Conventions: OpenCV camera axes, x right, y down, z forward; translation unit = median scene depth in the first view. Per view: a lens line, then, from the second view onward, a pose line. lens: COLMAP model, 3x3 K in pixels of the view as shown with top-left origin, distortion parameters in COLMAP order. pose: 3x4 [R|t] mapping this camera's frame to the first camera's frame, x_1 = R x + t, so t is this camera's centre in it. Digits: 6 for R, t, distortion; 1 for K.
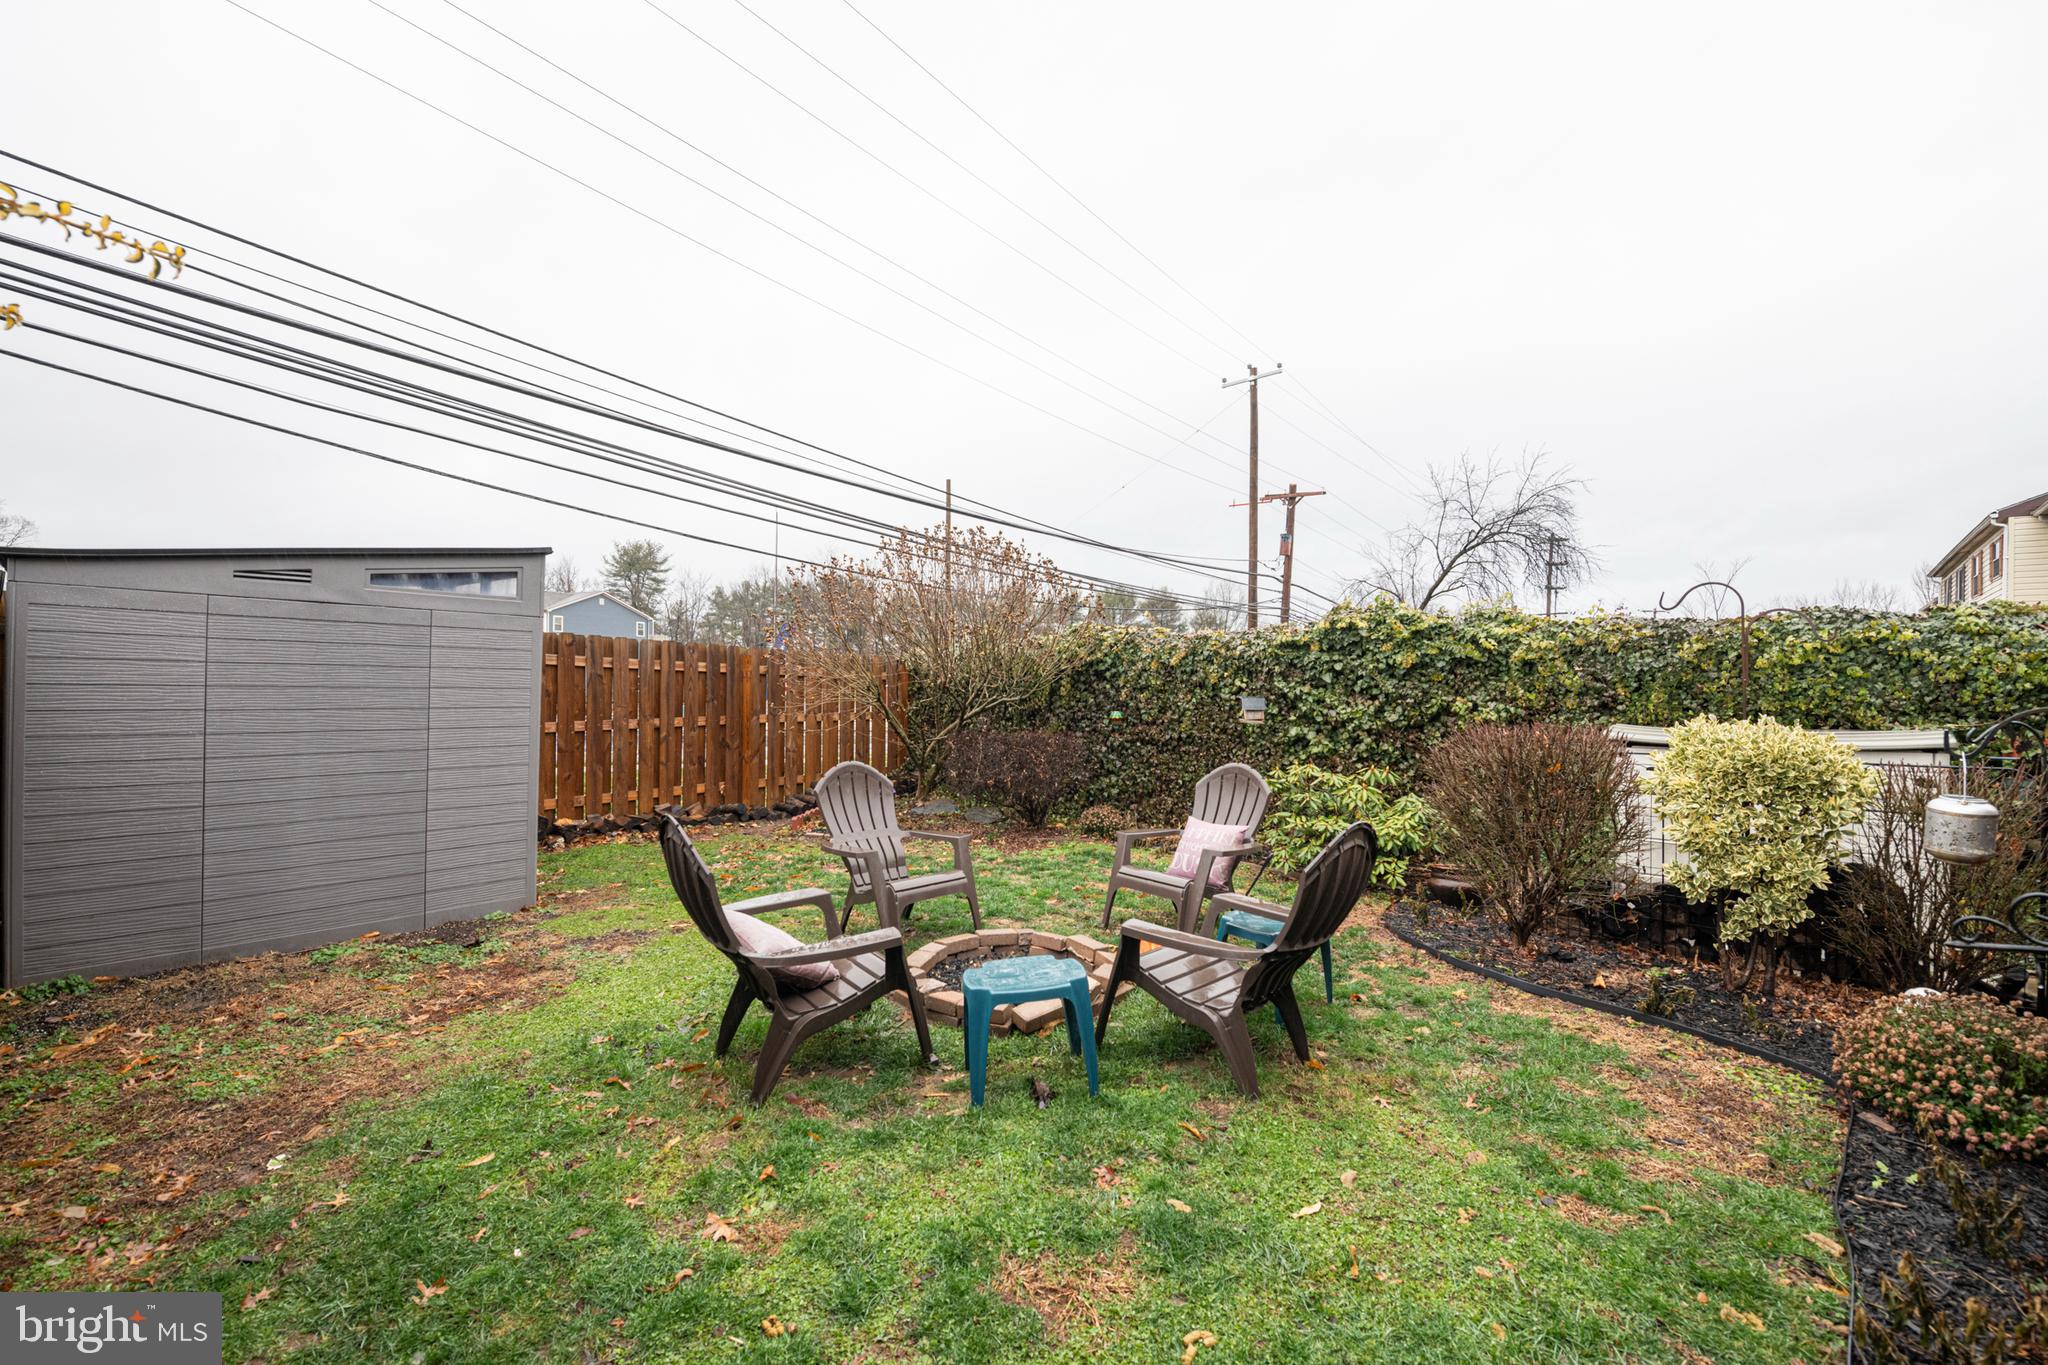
lens RADIAL K [[829.4, 0, 1011.4], [0, 829.4, 684.7], [0, 0, 1]] dist [-0.001797, -0.002285]
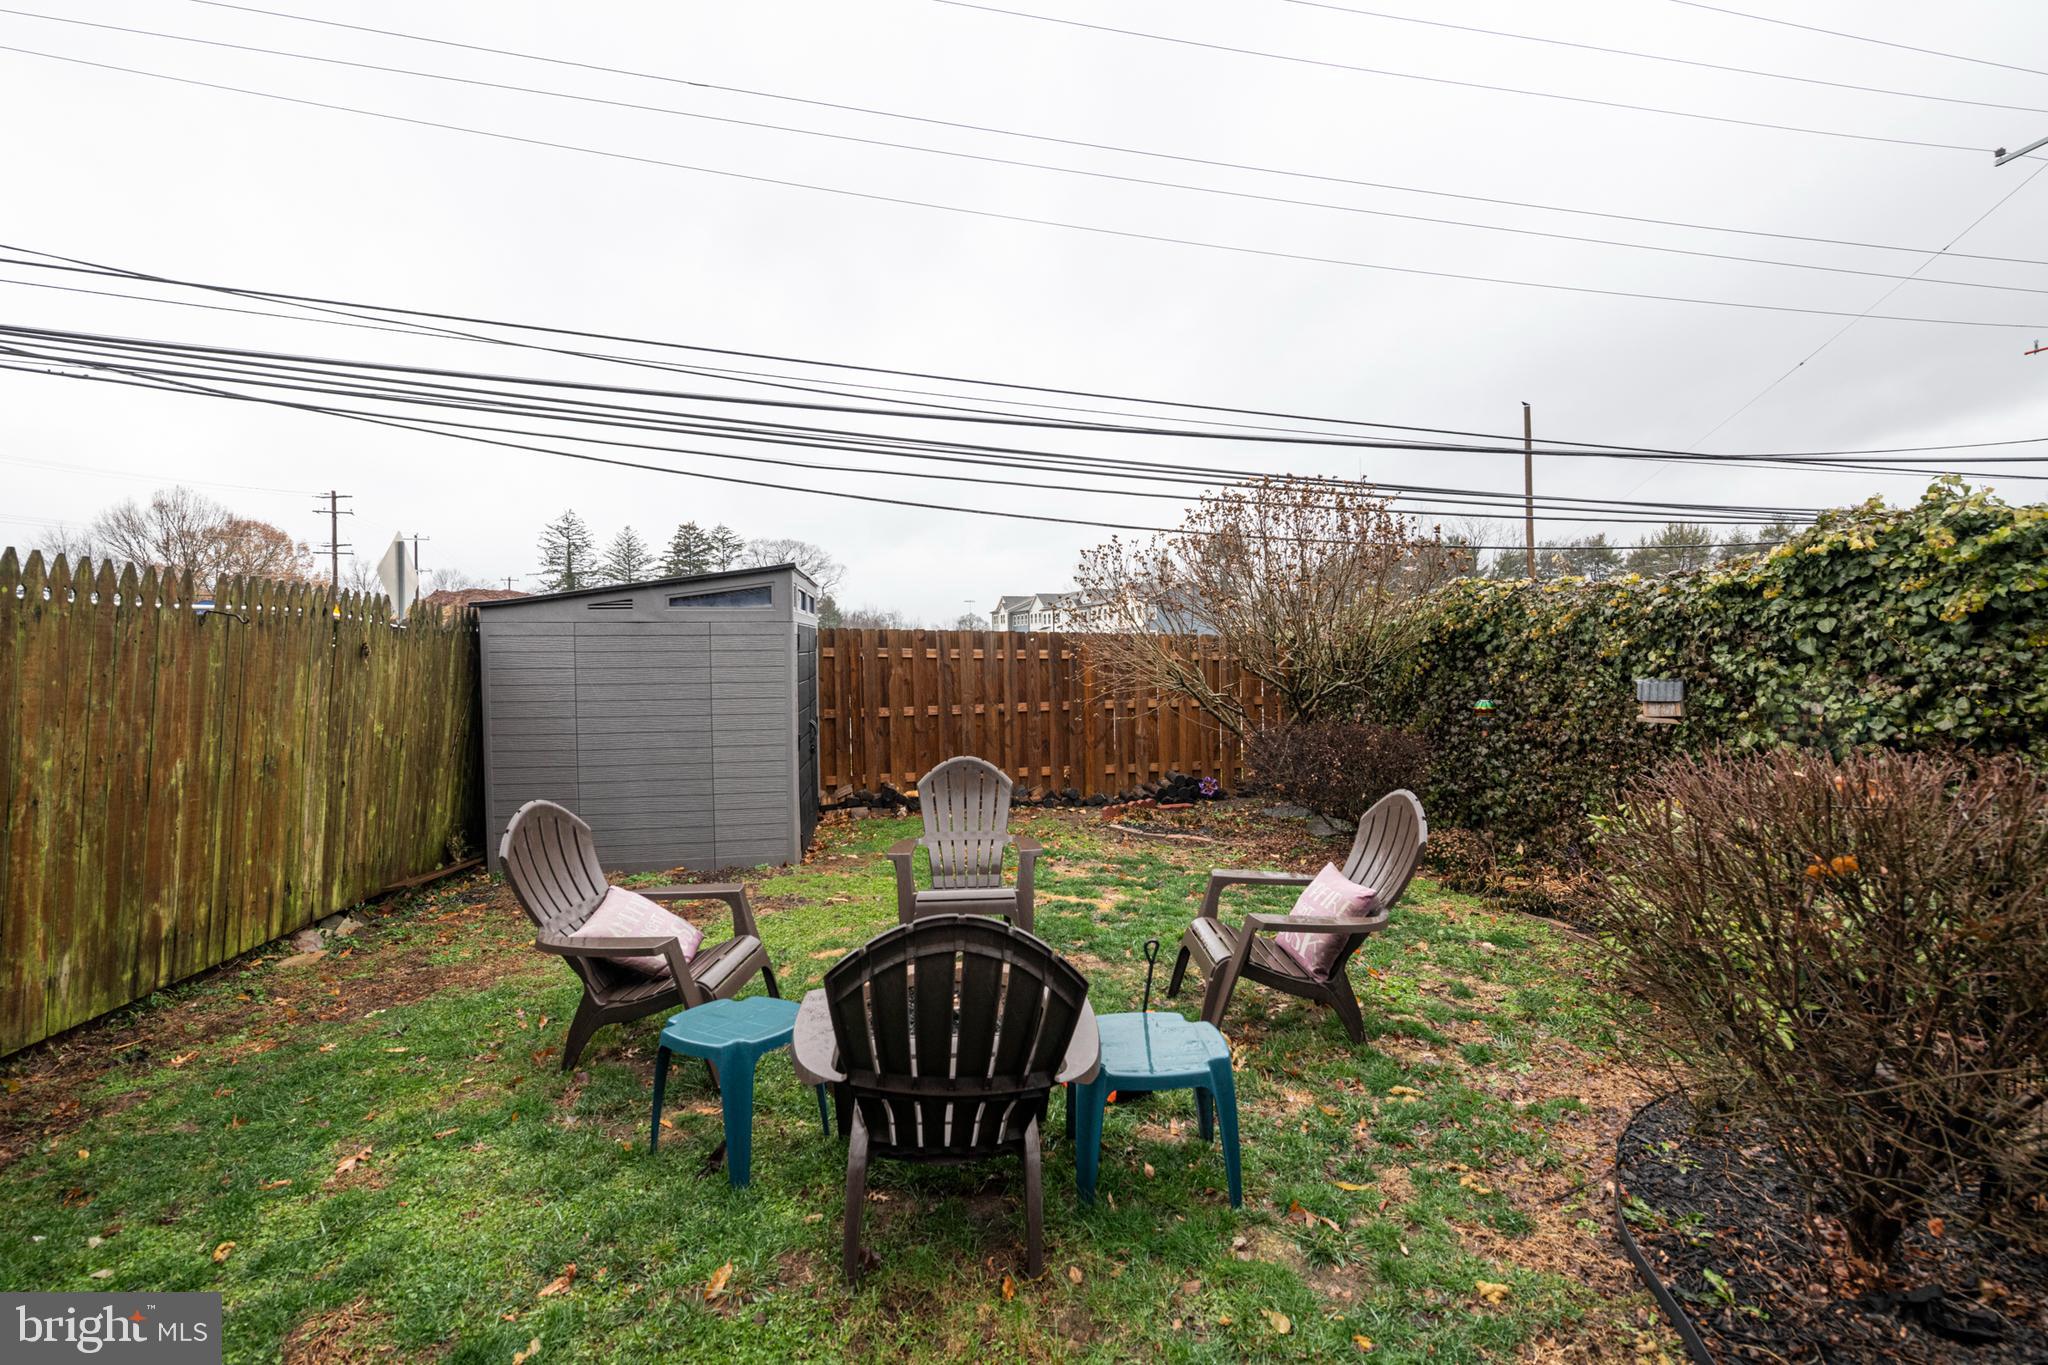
lens RADIAL K [[829.4, 0, 1019.4], [0, 829.4, 670.0], [0, 0, 1]] dist [-0.001797, -0.002285]
pose [[0.758380, -0.016917, -0.651594, 0.336855], [0.023419, 0.999725, 0.001302, -0.004658], [0.651392, -0.016247, 0.758567, 0.226535]]
